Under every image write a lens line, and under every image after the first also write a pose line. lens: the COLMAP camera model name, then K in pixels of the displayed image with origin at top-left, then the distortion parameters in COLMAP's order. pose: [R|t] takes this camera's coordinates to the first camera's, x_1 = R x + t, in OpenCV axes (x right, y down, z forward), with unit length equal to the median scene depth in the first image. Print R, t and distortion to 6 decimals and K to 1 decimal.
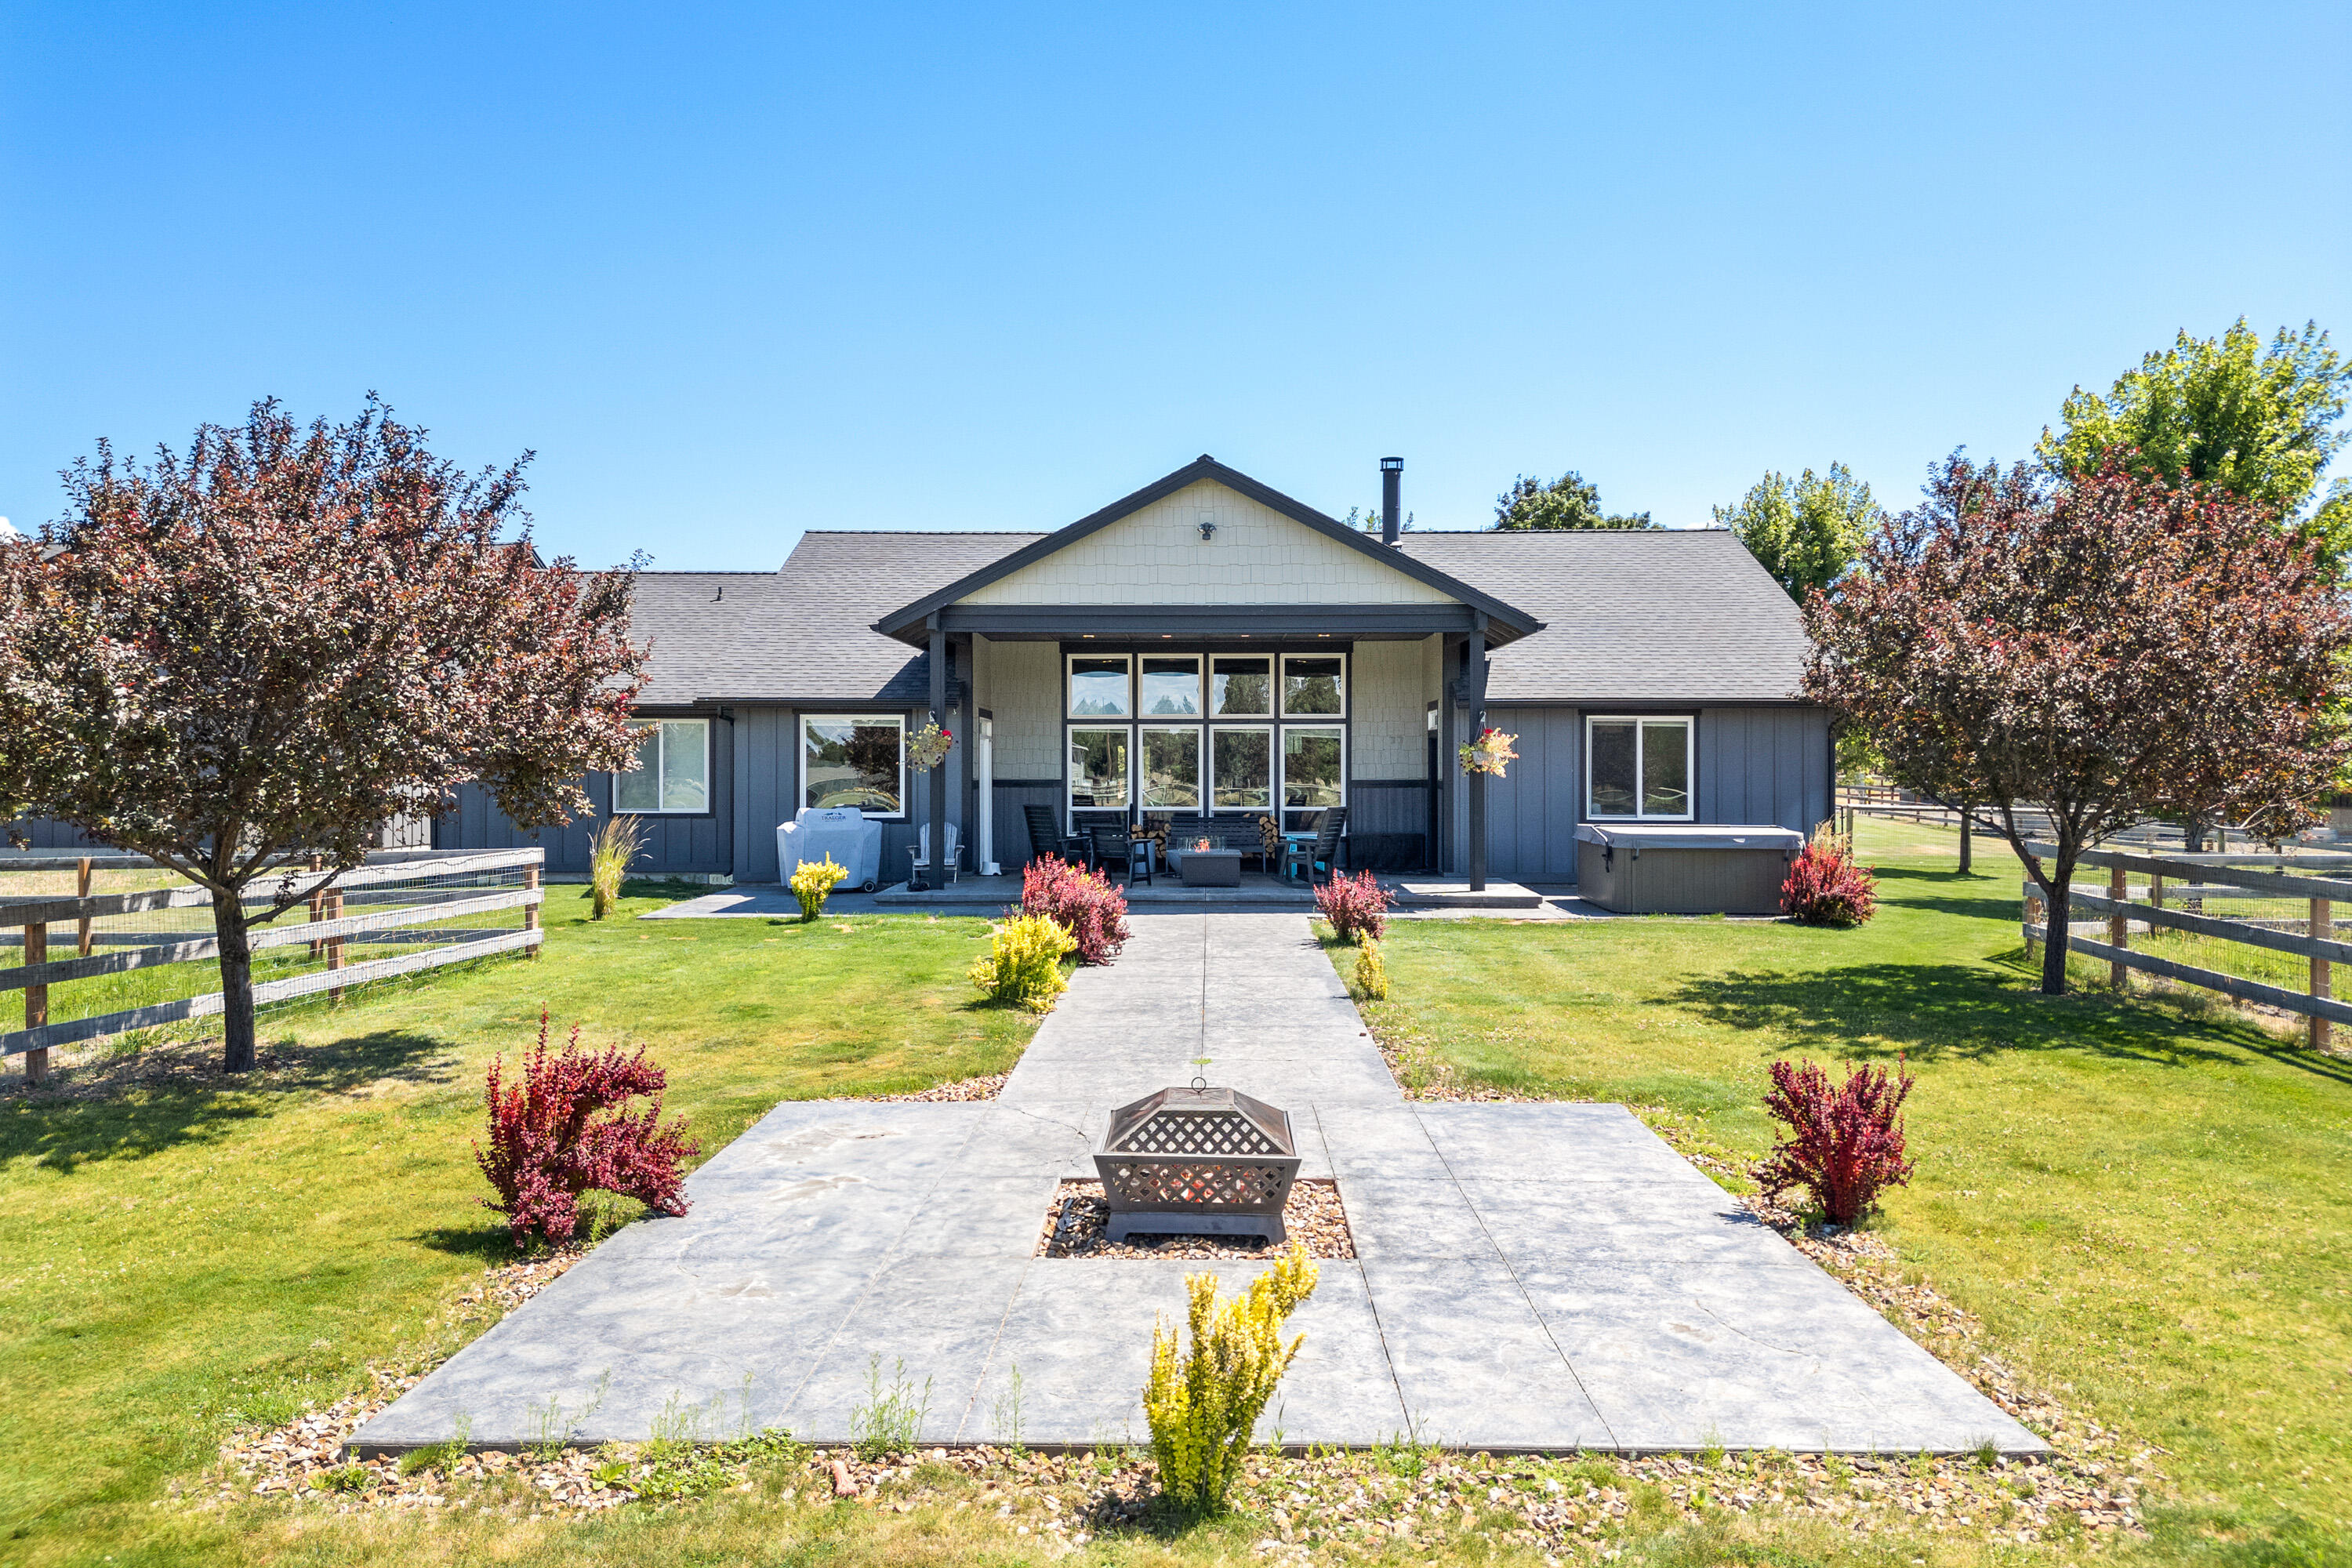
lens RADIAL K [[1562.9, 0, 1176.0], [0, 1562.9, 784.0], [0, 0, 1]] dist [0.074260, -0.071219]
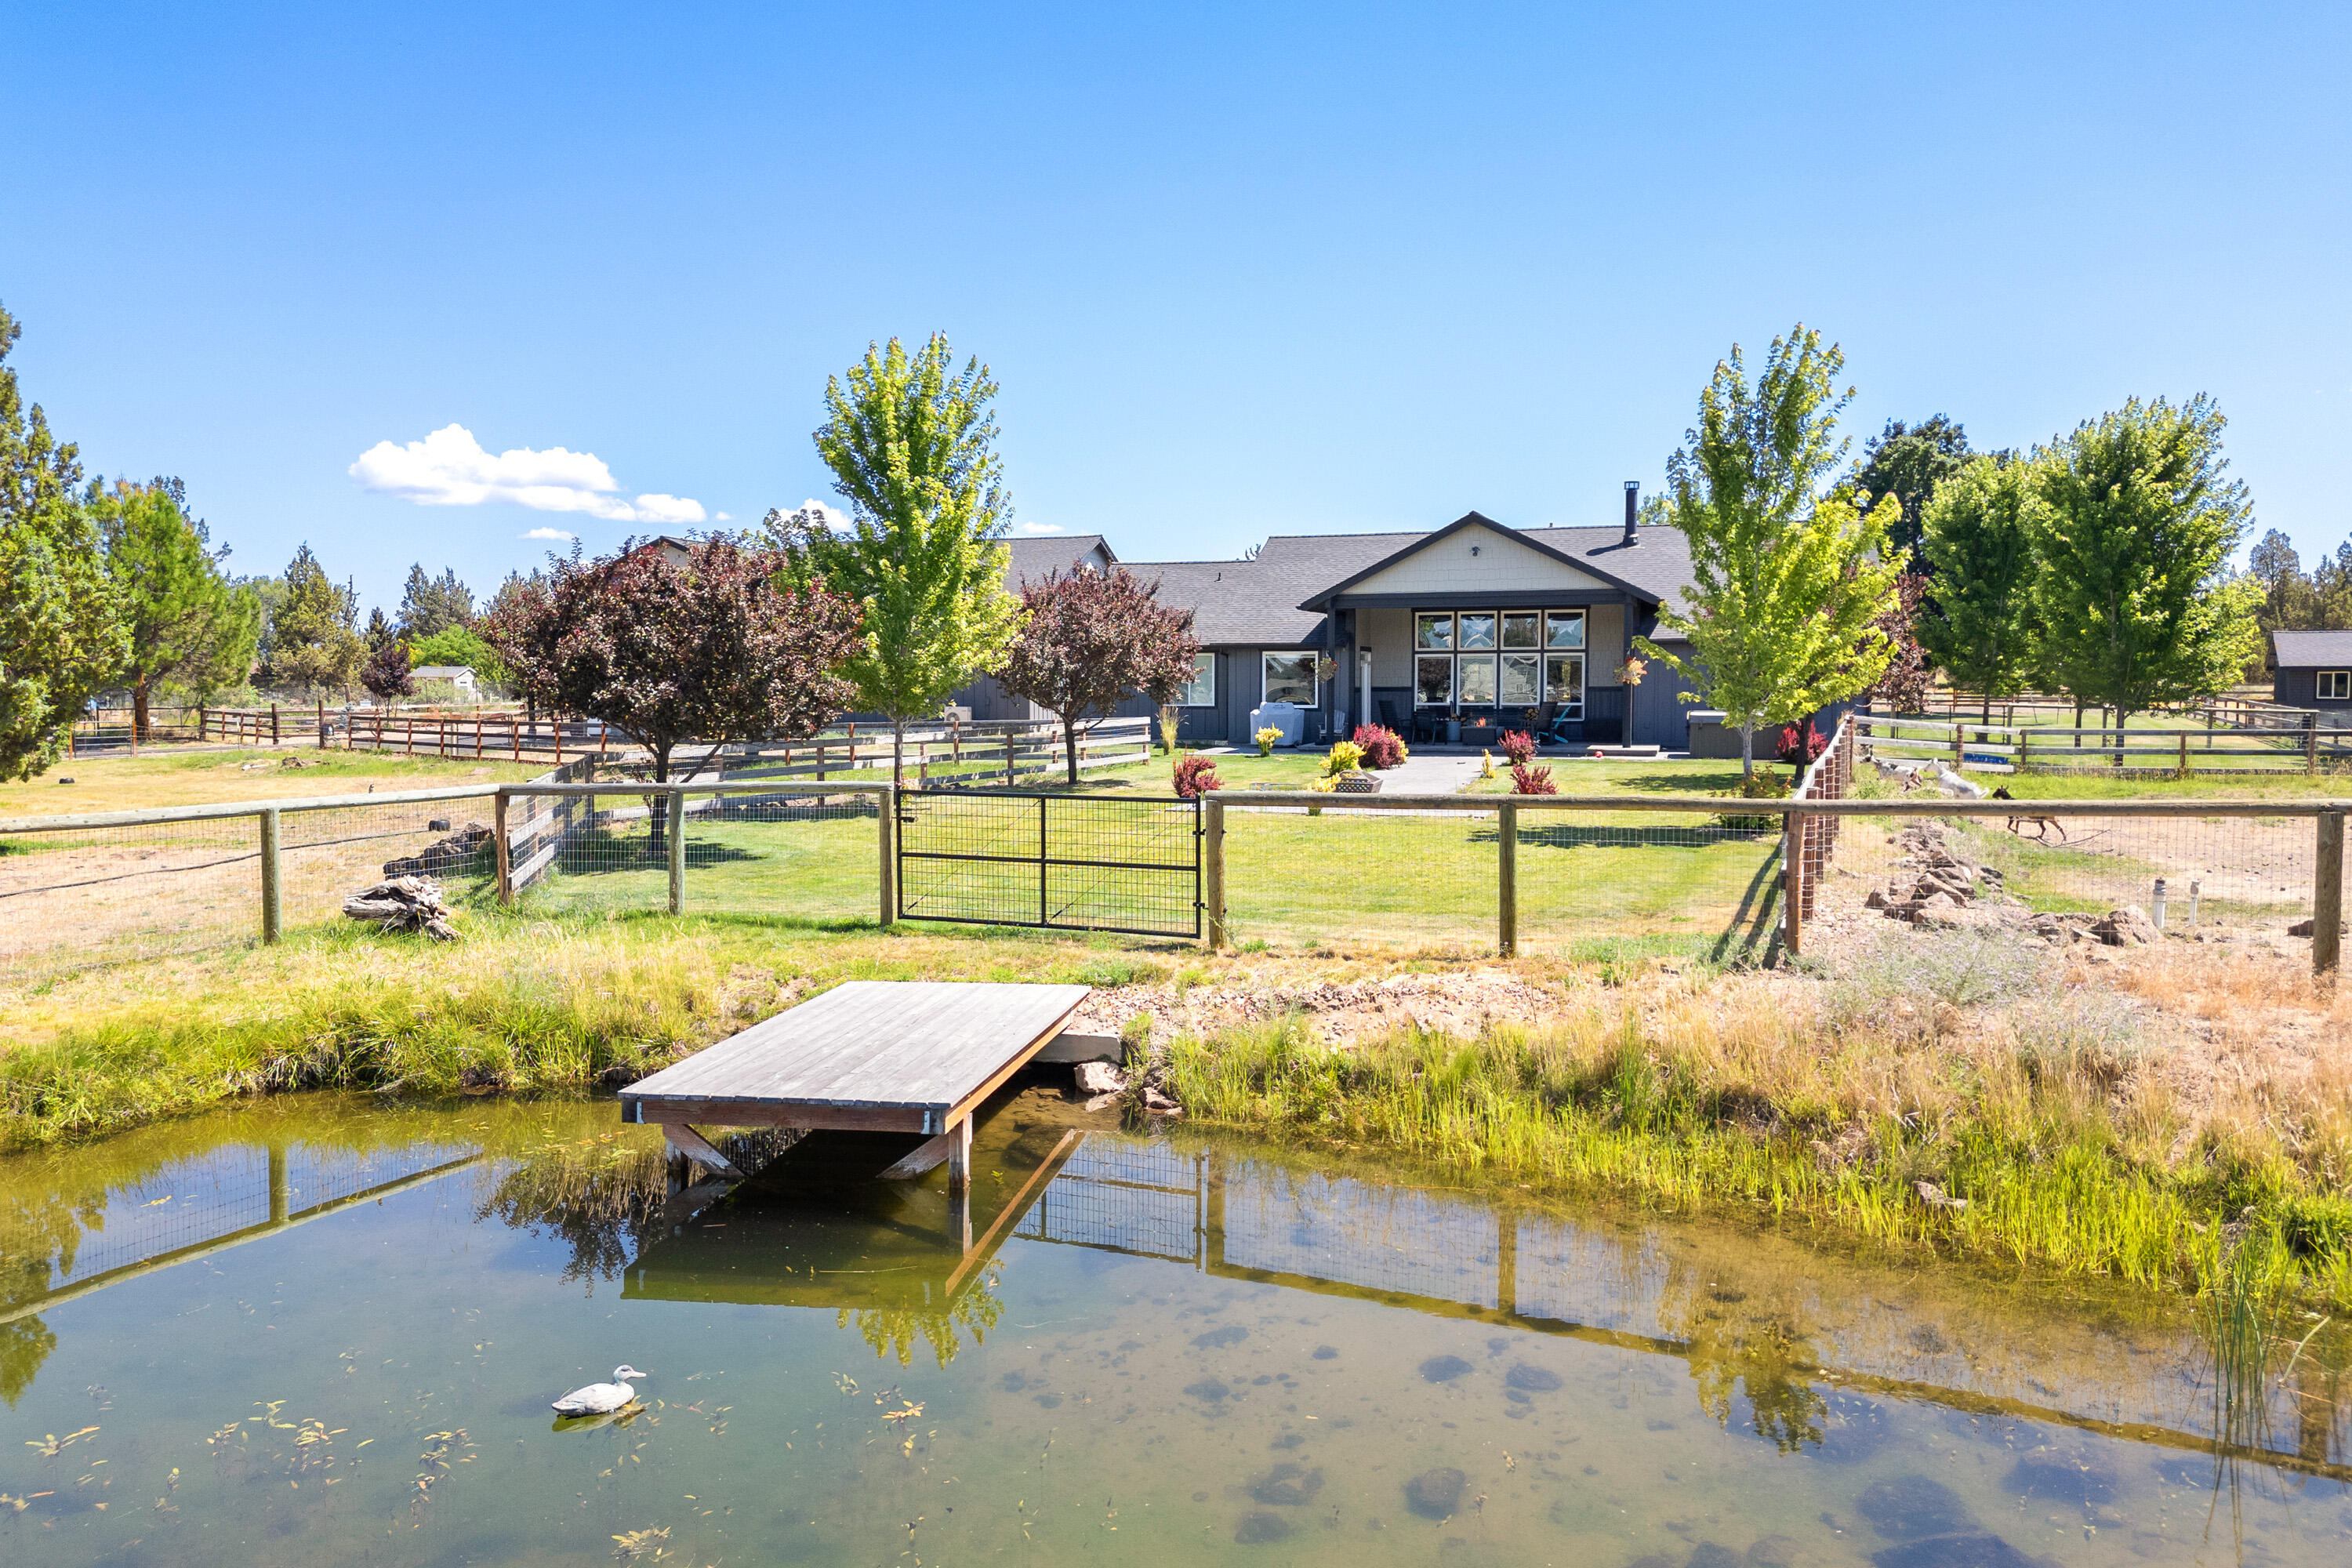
lens RADIAL K [[1546.2, 0, 1131.1], [0, 1546.2, 772.3], [0, 0, 1]] dist [0.035769, -0.118720]
pose [[0.945473, 0.015114, -0.325349, 0.233665], [0.001512, 0.998708, 0.050789, 0.004822], [0.325697, -0.048512, 0.944229, -0.868436]]
